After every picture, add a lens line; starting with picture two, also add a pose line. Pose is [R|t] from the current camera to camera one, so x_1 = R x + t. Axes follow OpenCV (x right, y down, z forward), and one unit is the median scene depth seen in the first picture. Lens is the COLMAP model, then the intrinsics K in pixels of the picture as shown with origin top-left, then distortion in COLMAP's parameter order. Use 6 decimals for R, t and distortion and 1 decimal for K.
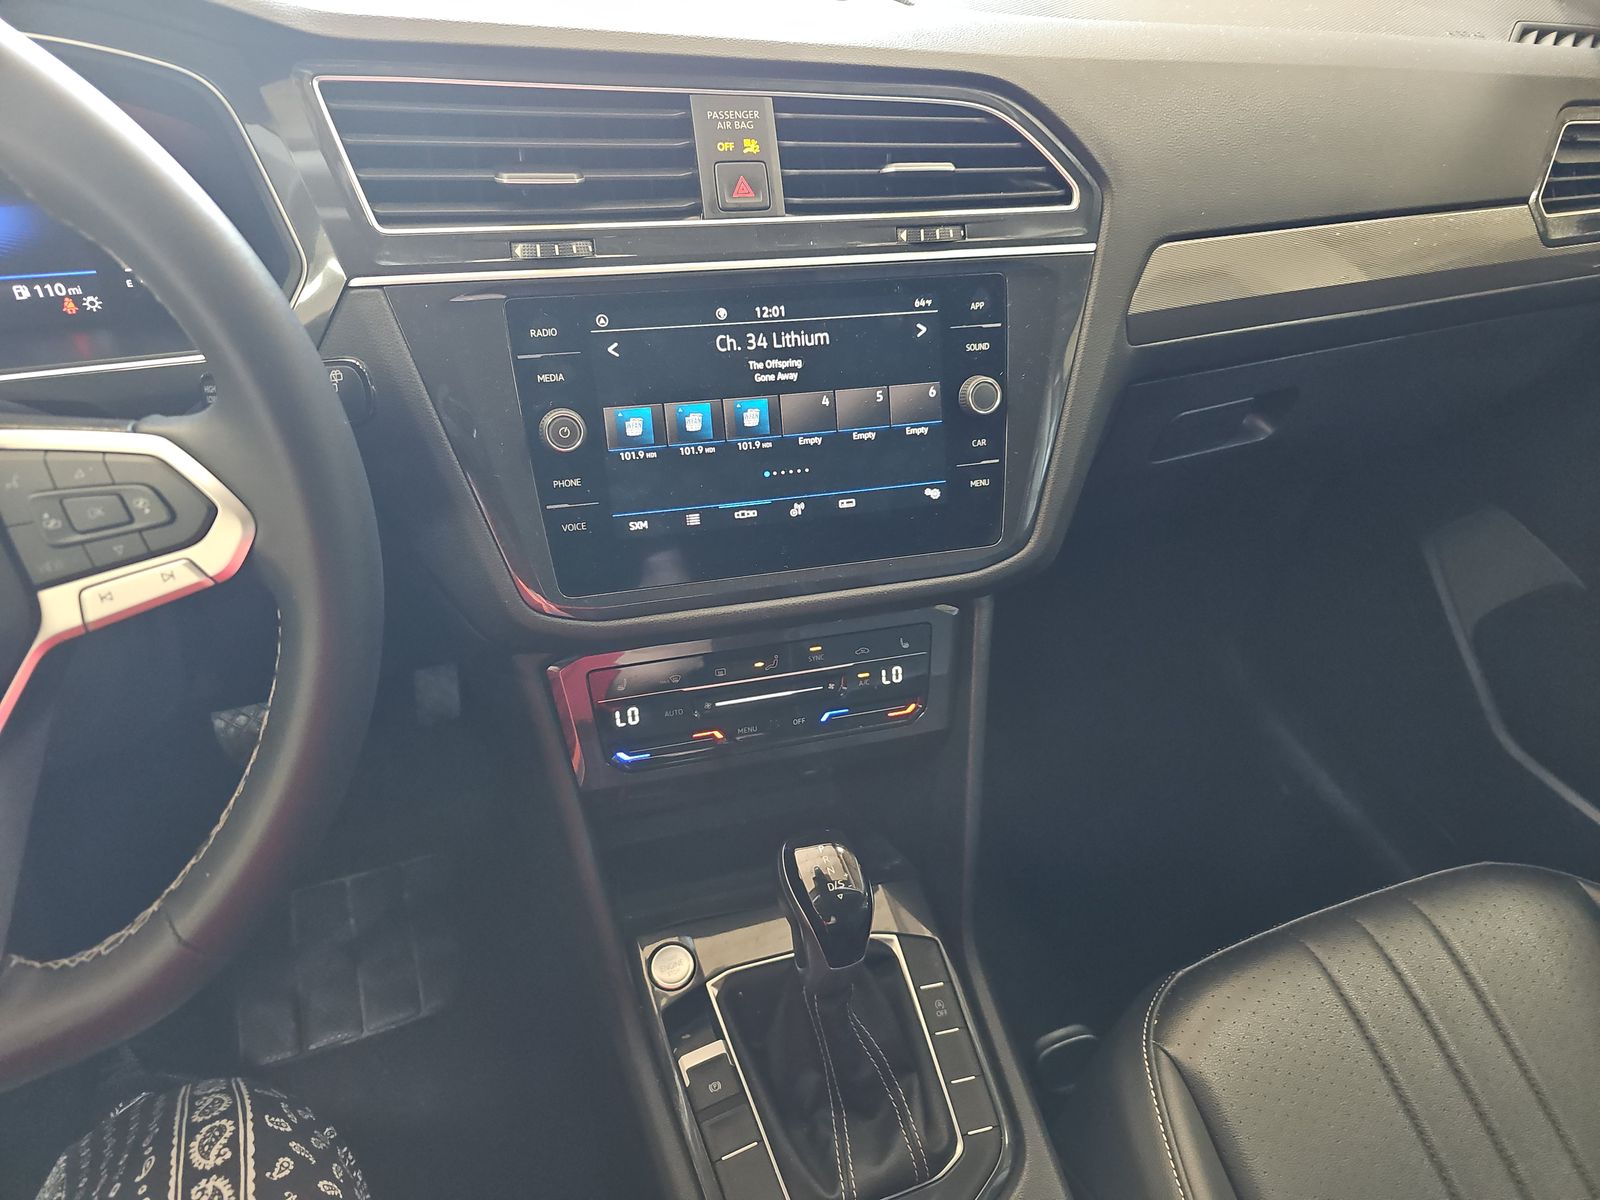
lens RADIAL K [[1001.7, 0, 800.0], [0, 1001.7, 600.0], [0, 0, 1]] dist [0.001591, -0.002009]
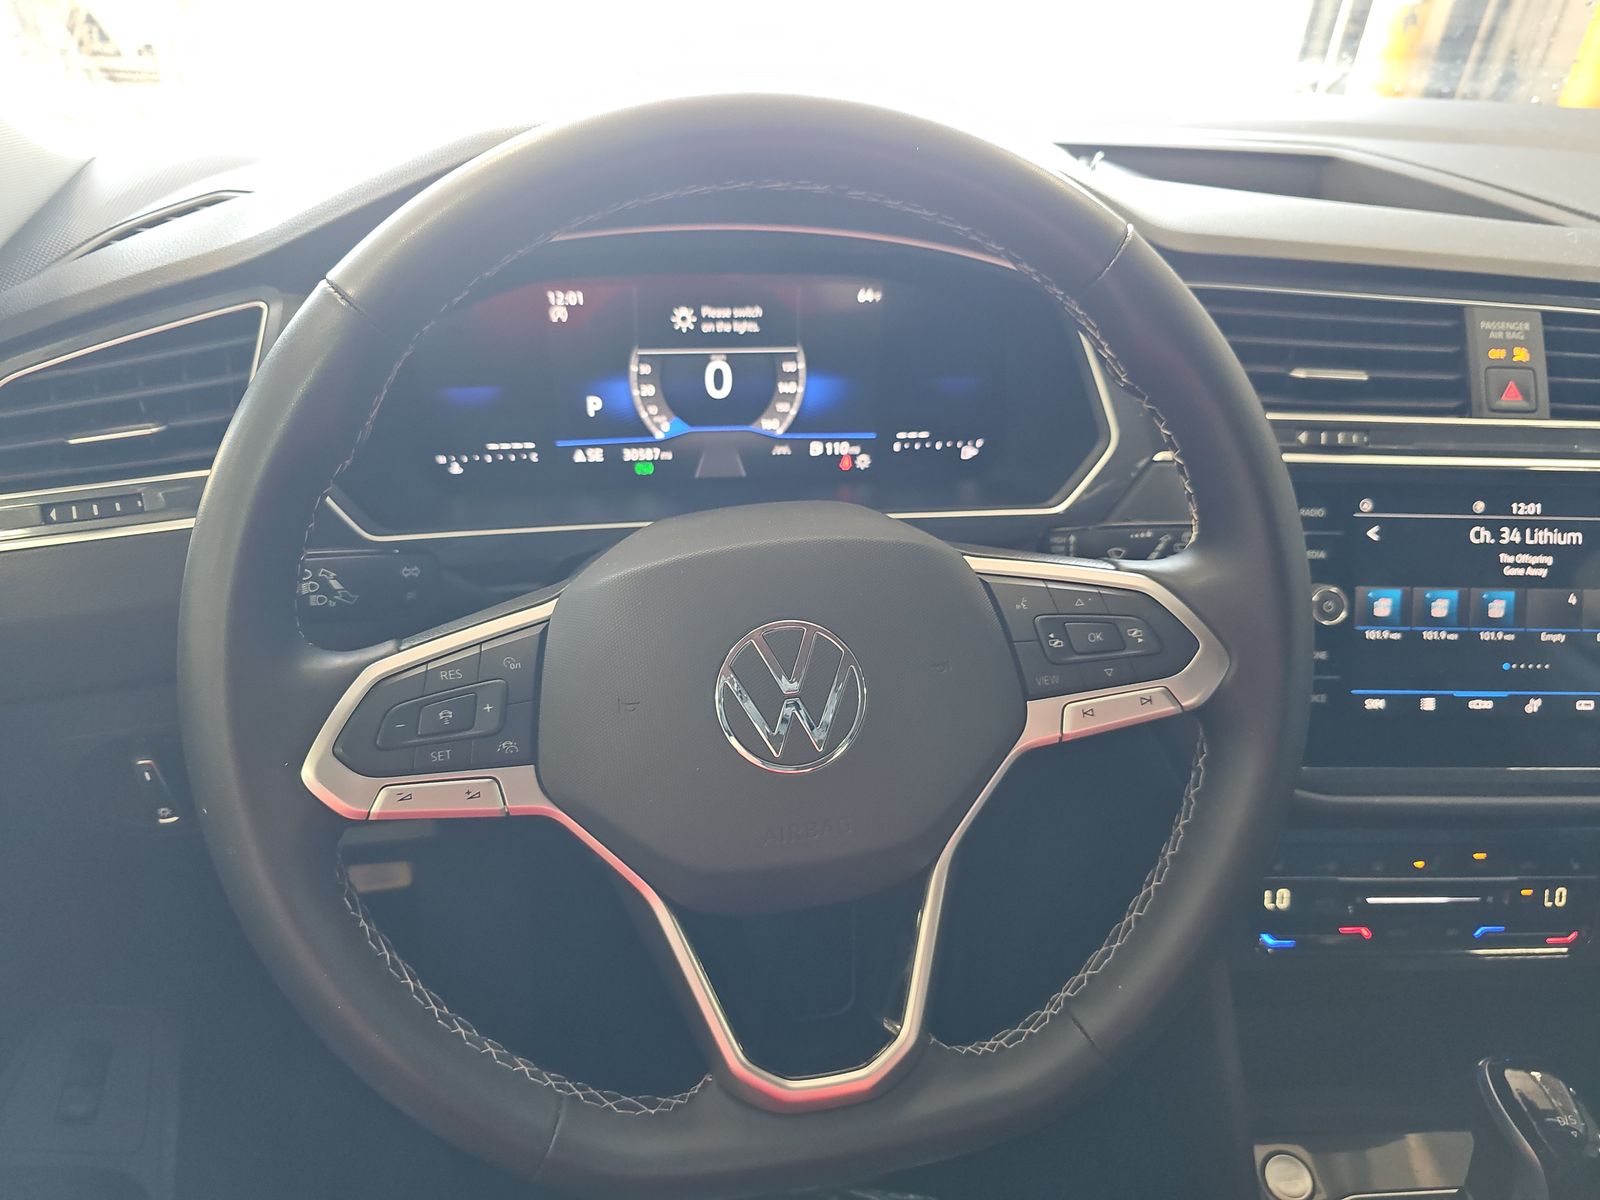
lens RADIAL K [[1058.3, 0, 800.0], [0, 1058.3, 600.0], [0, 0, 1]] dist [0.000341, 0.000228]
pose [[0.973764, 0.092426, -0.207944, -0.512448], [-0.128423, 0.977580, -0.166869, 0.075328], [0.187859, 0.189196, 0.963802, -0.151531]]
